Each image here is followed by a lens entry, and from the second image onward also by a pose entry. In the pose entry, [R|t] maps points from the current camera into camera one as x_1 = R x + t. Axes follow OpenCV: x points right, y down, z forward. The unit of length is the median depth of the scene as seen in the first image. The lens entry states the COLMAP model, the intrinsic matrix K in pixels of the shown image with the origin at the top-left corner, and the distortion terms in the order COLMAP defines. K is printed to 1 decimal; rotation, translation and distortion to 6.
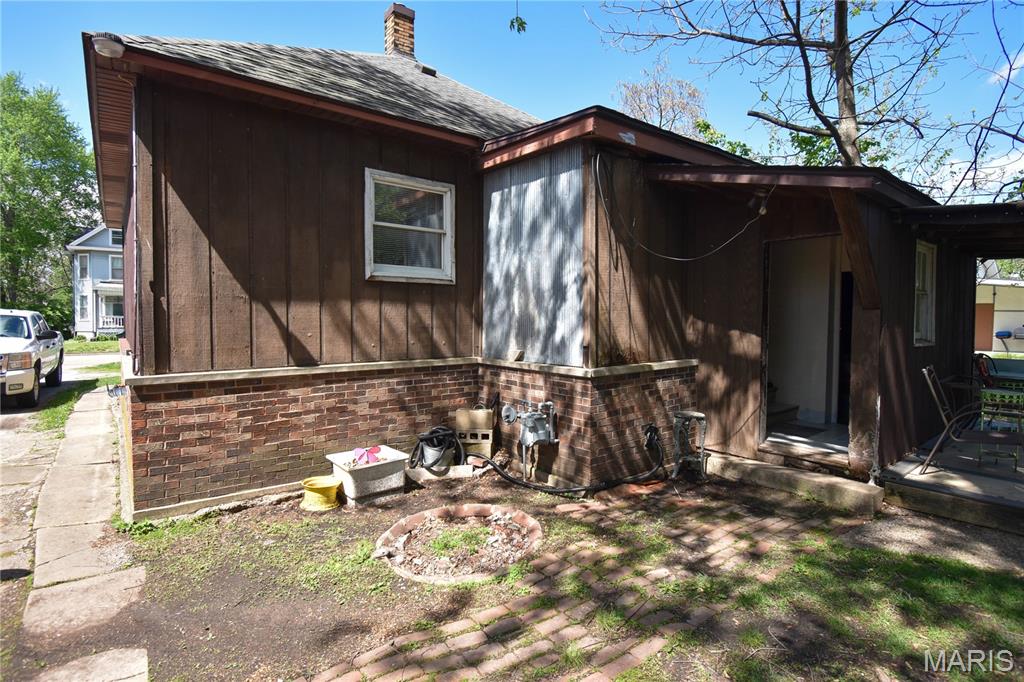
lens RADIAL K [[519.3, 0, 512.0], [0, 519.3, 341.0], [0, 0, 1]] dist [-0.033318, -0.000428]
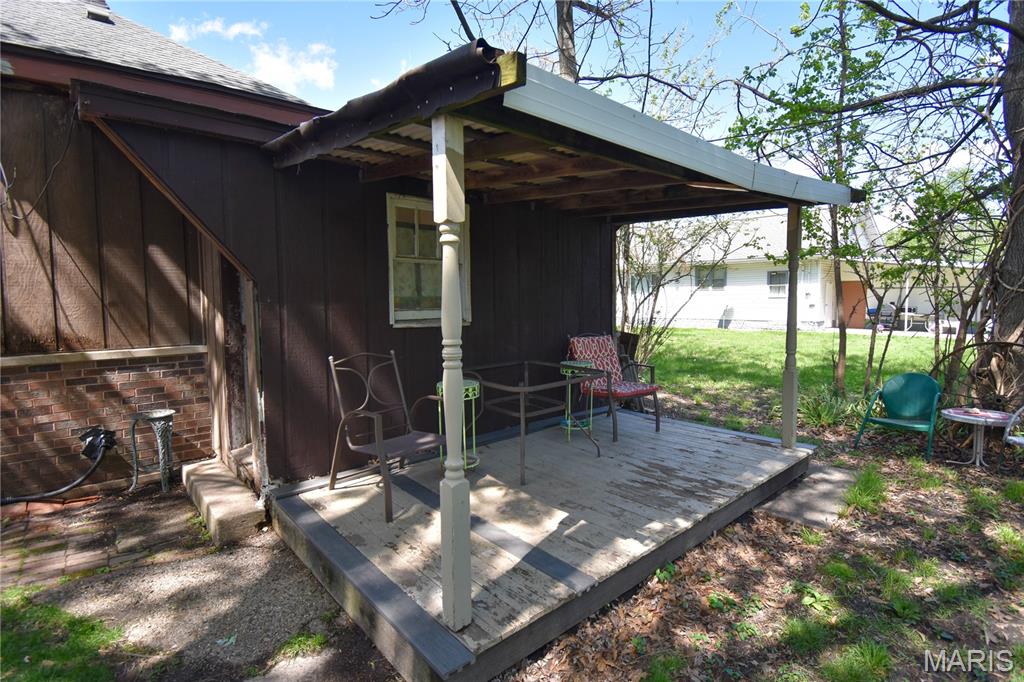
lens RADIAL K [[519.3, 0, 512.0], [0, 519.3, 341.0], [0, 0, 1]] dist [-0.033318, -0.000428]
pose [[0.998044, -0.018044, 0.059855, 0.936849], [0.015866, 0.999202, 0.036655, 0.007682], [-0.060468, -0.035633, 0.997534, 0.181792]]
